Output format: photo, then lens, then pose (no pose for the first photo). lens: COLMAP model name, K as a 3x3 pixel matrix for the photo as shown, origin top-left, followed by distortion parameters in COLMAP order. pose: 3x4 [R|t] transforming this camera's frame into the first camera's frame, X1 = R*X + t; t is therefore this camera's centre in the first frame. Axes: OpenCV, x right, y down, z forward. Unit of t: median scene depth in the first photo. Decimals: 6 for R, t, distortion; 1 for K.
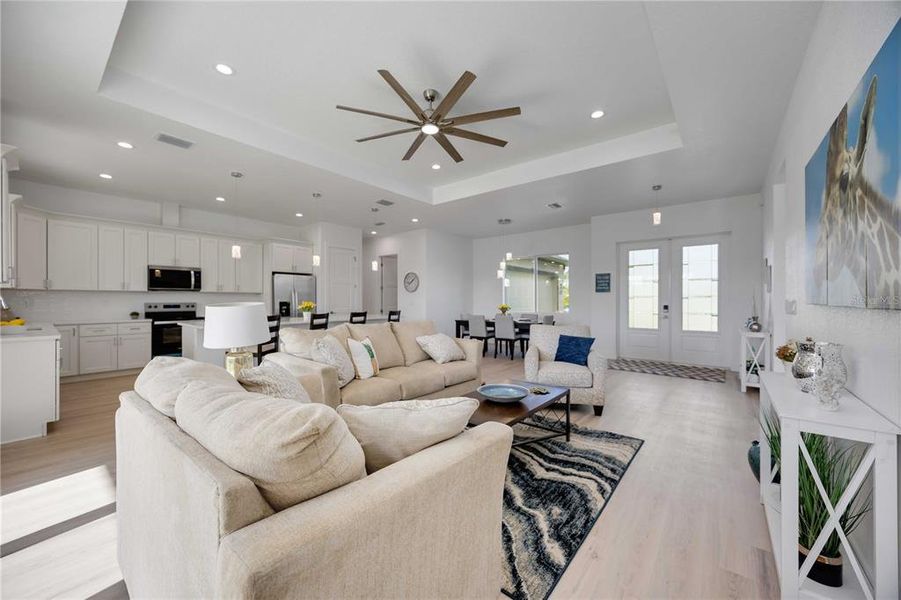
lens RADIAL K [[341.6, 0, 449.6], [0, 341.6, 299.9], [0, 0, 1]] dist [-0.001083, -0.000794]
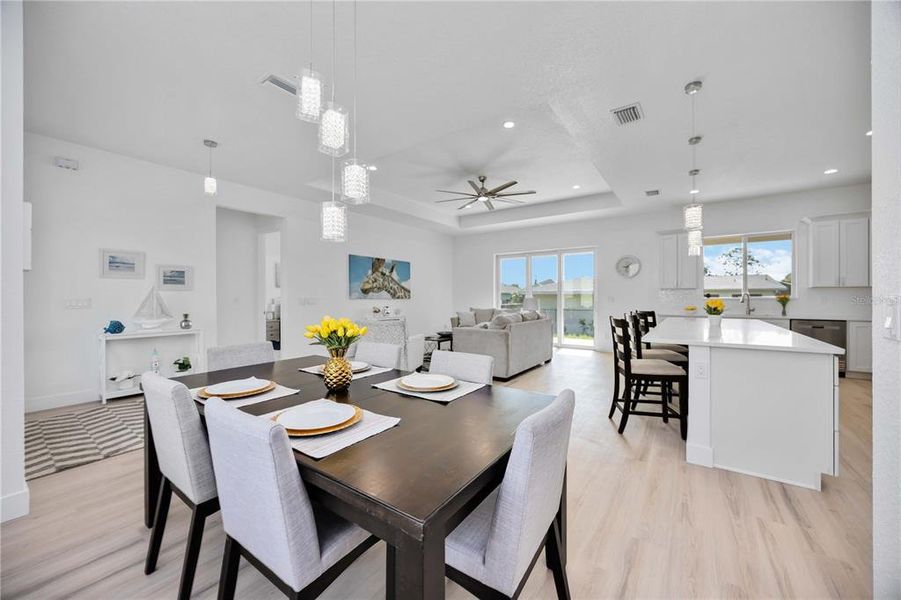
lens RADIAL K [[344.1, 0, 451.2], [0, 344.1, 296.9], [0, 0, 1]] dist [0.001050, -0.000112]
pose [[-0.997823, 0.001909, -0.065919, 0.123652], [0.001997, 0.999997, -0.001278, 0.000207], [0.065916, -0.001407, -0.997824, 1.534091]]
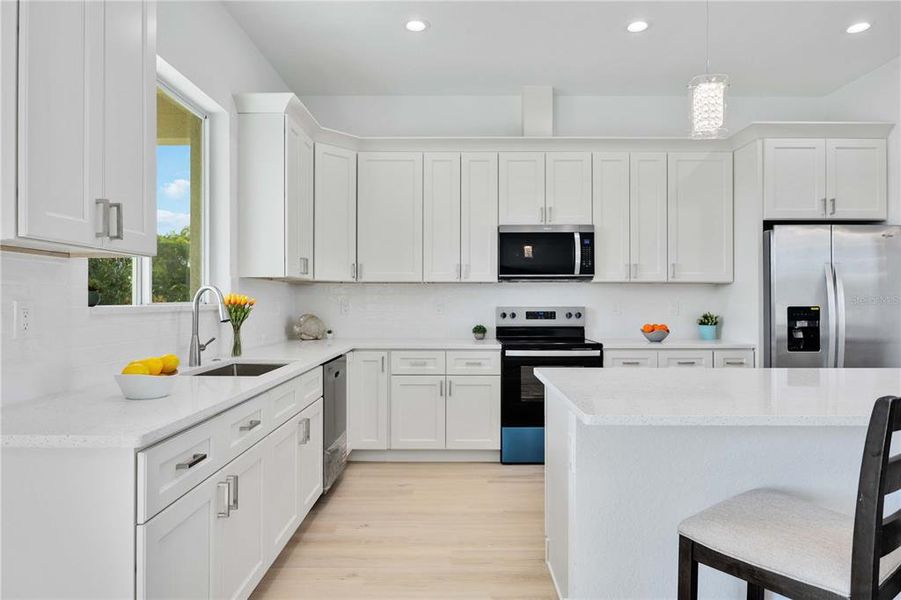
lens RADIAL K [[544.1, 0, 456.2], [0, 544.1, 296.8], [0, 0, 1]] dist [0.005724, -0.002129]
pose [[0.635700, -0.004107, -0.771925, -0.337336], [-0.002147, 0.999973, -0.007089, 0.000287], [0.771933, 0.006163, 0.635674, 0.468242]]
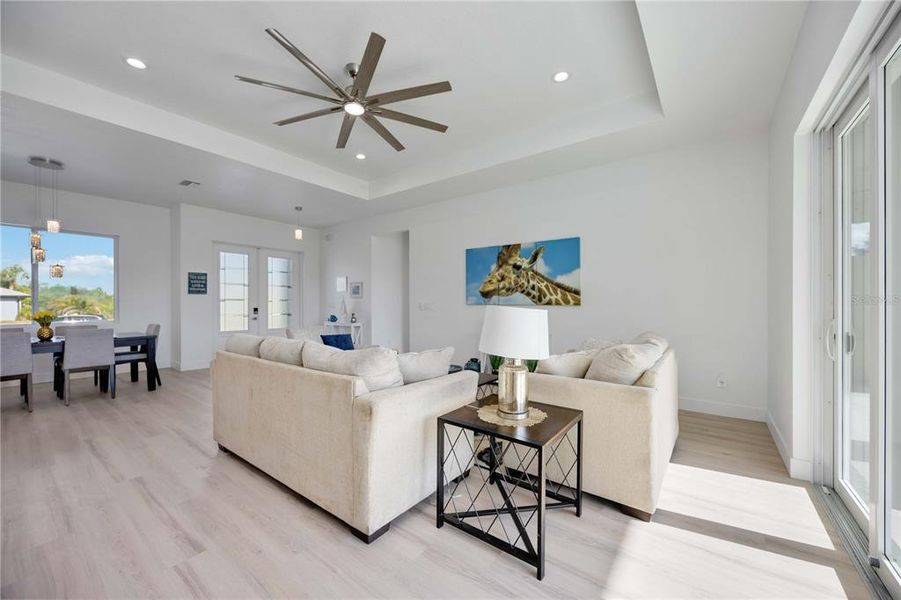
lens RADIAL K [[344.1, 0, 453.0], [0, 344.1, 307.7], [0, 0, 1]] dist [0.001050, -0.000112]
pose [[-0.037882, -0.014302, 0.999180, -0.536924], [-0.000380, 0.999898, 0.014298, 0.000025], [-0.999282, 0.000162, -0.037883, 0.437648]]
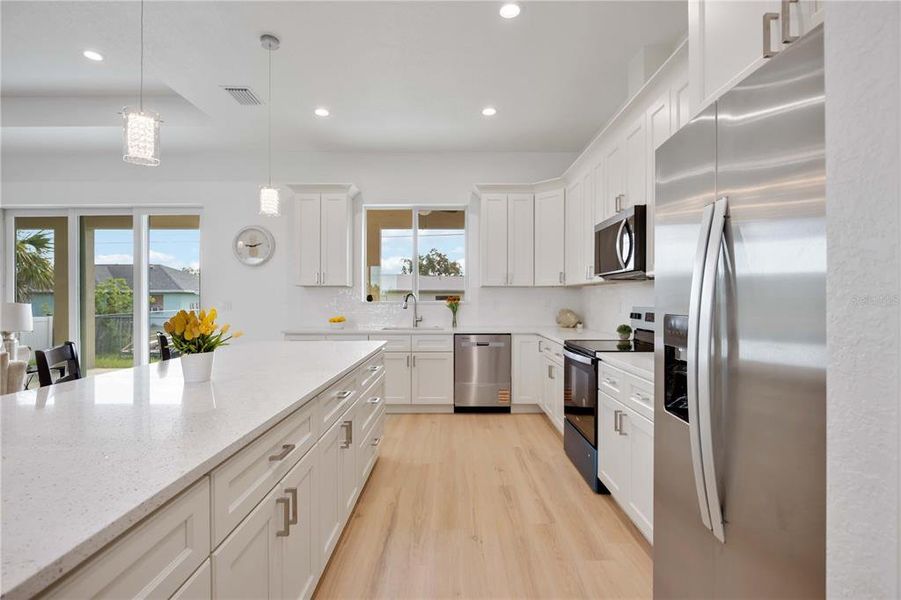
lens RADIAL K [[431.2, 0, 451.9], [0, 431.2, 297.1], [0, 0, 1]] dist [0.022182, 0.000154]
pose [[-0.777581, 0.001451, -0.628781, -0.340815], [0.002990, 0.999995, -0.001389, -0.003727], [0.628776, -0.002960, -0.777581, 1.278387]]
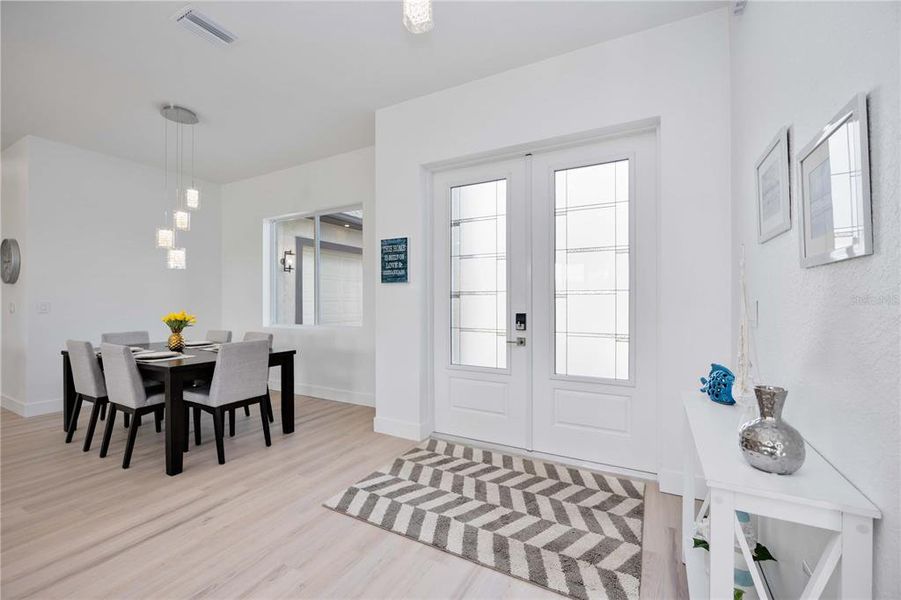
lens RADIAL K [[374.4, 0, 454.6], [0, 374.4, 297.5], [0, 0, 1]] dist [-0.014123, 0.001276]
pose [[0.981756, -0.001696, 0.190136, 0.503483], [0.002671, 0.999985, -0.004874, -0.001401], [-0.190125, 0.005293, 0.981746, 0.610631]]
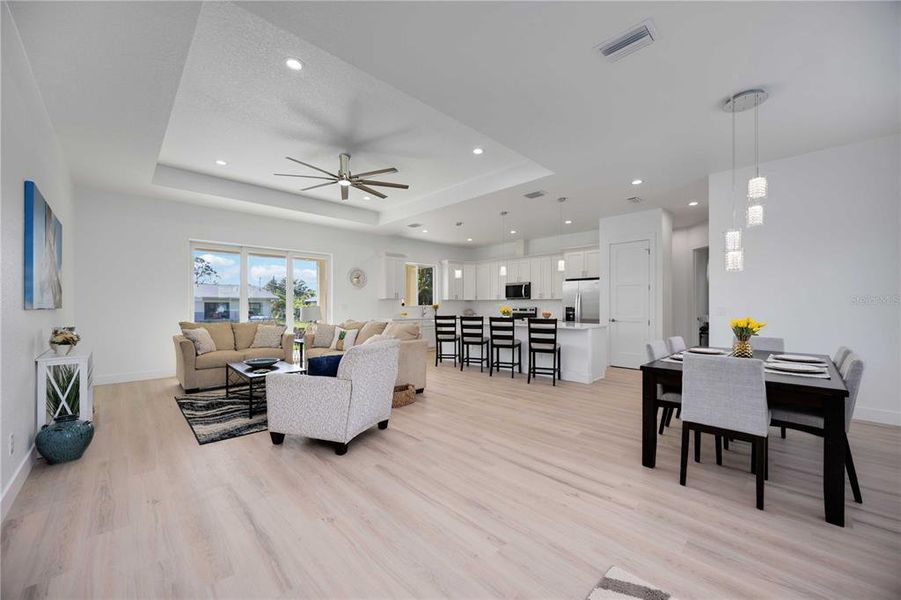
lens RADIAL K [[344.1, 0, 450.1], [0, 344.1, 304.5], [0, 0, 1]] dist [0.001050, -0.000112]
pose [[-0.122237, -0.001005, -0.992500, 0.721407], [-0.001255, 0.999999, -0.000858, -0.001350], [0.992500, 0.001141, -0.122238, 0.898437]]
